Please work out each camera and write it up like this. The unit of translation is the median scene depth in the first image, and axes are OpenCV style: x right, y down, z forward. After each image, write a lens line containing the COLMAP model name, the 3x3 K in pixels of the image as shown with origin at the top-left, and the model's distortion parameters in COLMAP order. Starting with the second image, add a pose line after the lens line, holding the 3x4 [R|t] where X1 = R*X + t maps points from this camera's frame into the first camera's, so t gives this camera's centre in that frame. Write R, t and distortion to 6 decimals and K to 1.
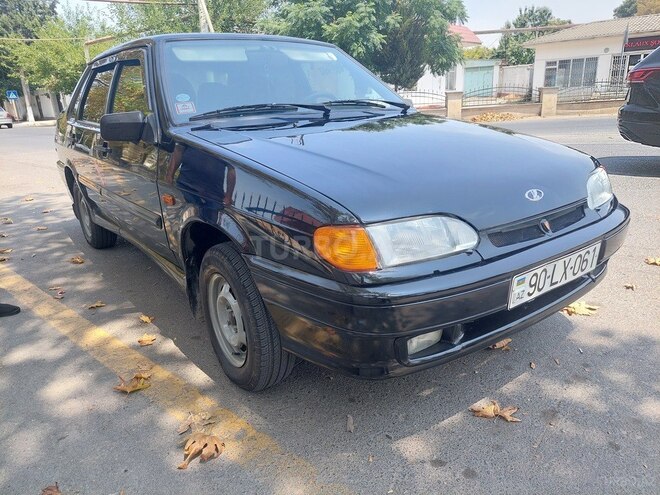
lens RADIAL K [[491.1, 0, 333.8], [0, 491.1, 248.3], [0, 0, 1]] dist [0.057703, -0.053061]
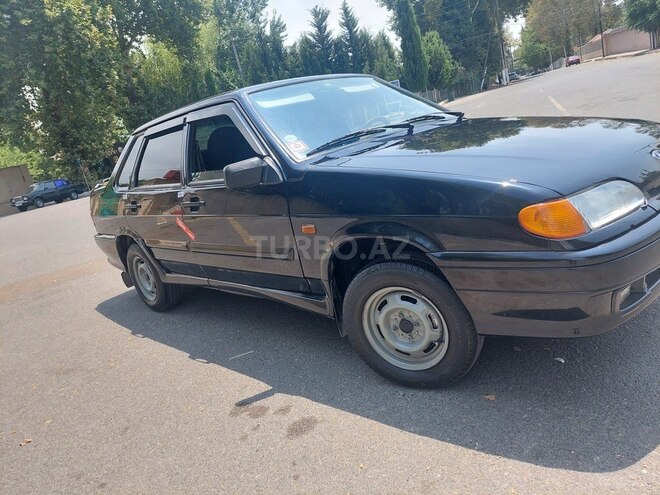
lens RADIAL K [[490.2, 0, 330.0], [0, 490.2, 247.5], [0, 0, 1]] dist [0.058314, -0.052097]
pose [[0.977398, -0.196332, 0.078403, -0.359853], [0.201437, 0.977438, -0.063540, 0.017219], [-0.064159, 0.077897, 0.994895, -0.063272]]
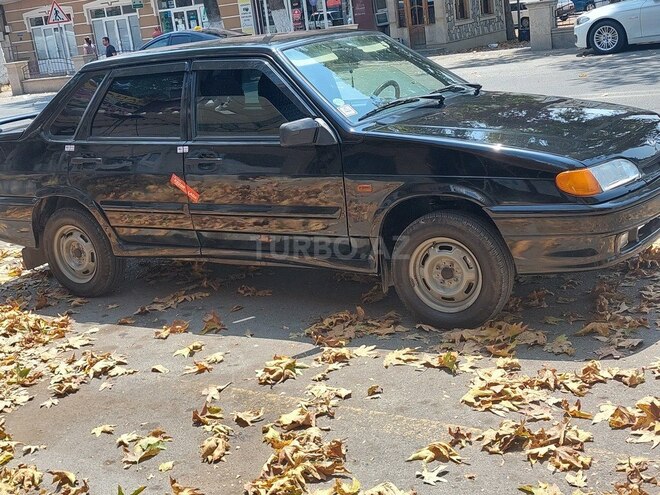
lens RADIAL K [[960.8, 0, 329.7], [0, 960.8, 268.6], [0, 0, 1]] dist [0.100197, -0.128782]
pose [[0.940102, -0.154474, 0.303885, -1.064302], [0.174821, 0.983756, -0.040757, 0.157474], [-0.292653, 0.091442, 0.951837, -1.057115]]
